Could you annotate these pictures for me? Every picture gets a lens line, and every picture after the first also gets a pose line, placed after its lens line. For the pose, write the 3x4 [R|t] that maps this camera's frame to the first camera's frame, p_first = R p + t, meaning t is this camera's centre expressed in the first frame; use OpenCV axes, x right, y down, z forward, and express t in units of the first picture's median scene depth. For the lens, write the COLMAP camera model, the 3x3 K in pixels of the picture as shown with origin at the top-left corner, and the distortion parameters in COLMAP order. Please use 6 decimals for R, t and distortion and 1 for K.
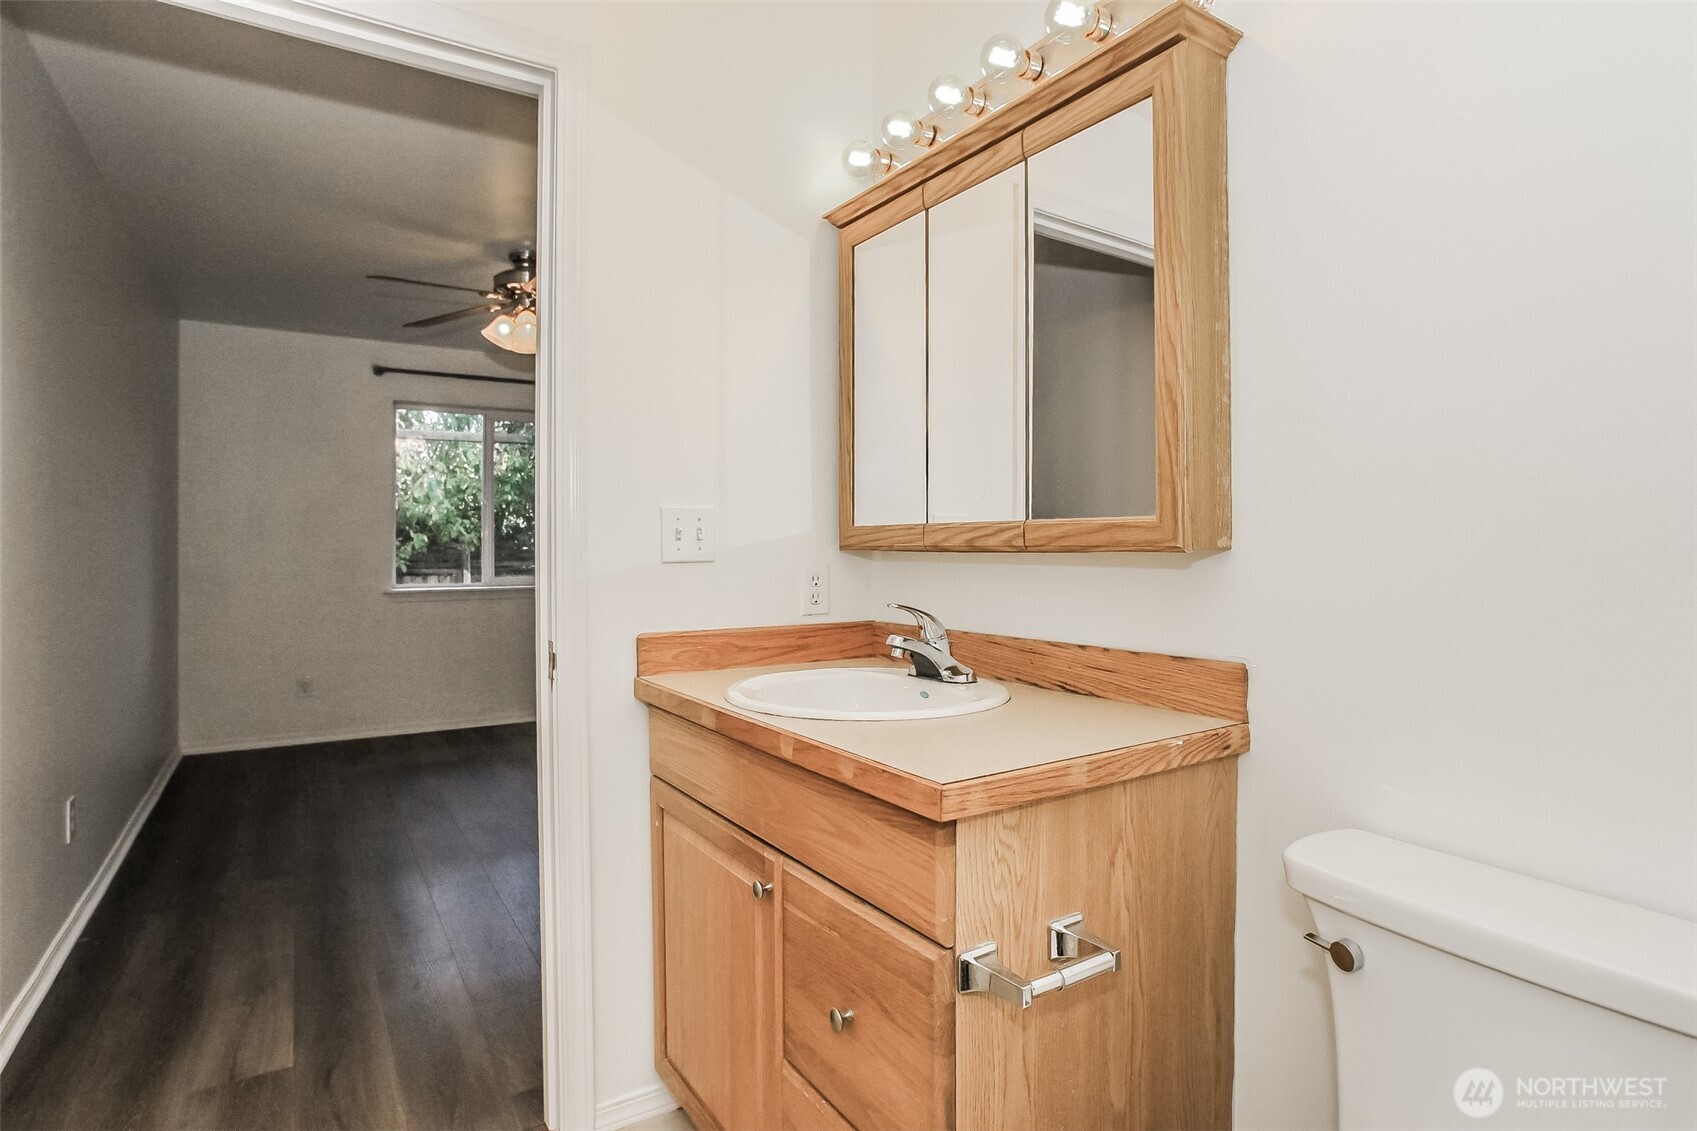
lens RADIAL K [[853.8, 0, 835.3], [0, 853.8, 547.8], [0, 0, 1]] dist [-0.023286, 0.003101]
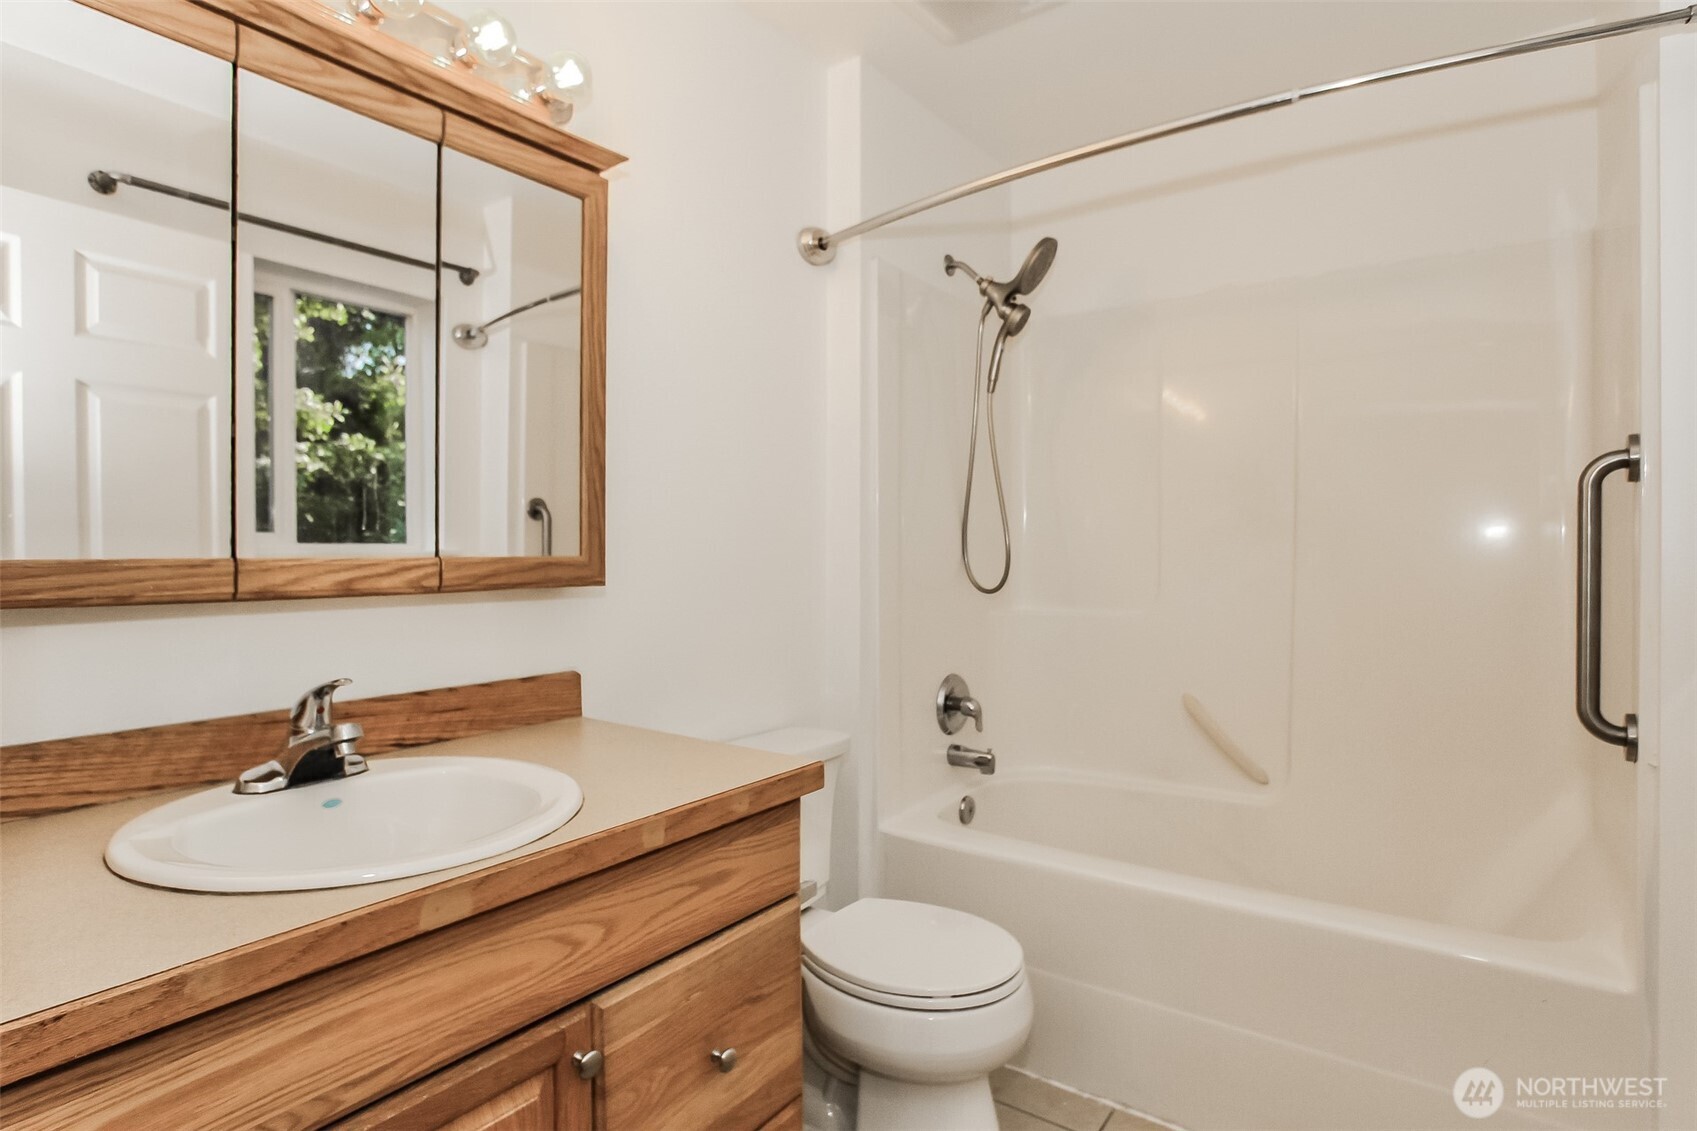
lens RADIAL K [[853.8, 0, 835.5], [0, 853.8, 564.2], [0, 0, 1]] dist [-0.023286, 0.003101]
pose [[-0.335777, -0.018158, 0.941766, -0.750127], [0.001148, 0.999806, 0.019687, -0.041876], [-0.941941, 0.007691, -0.335691, 0.921856]]
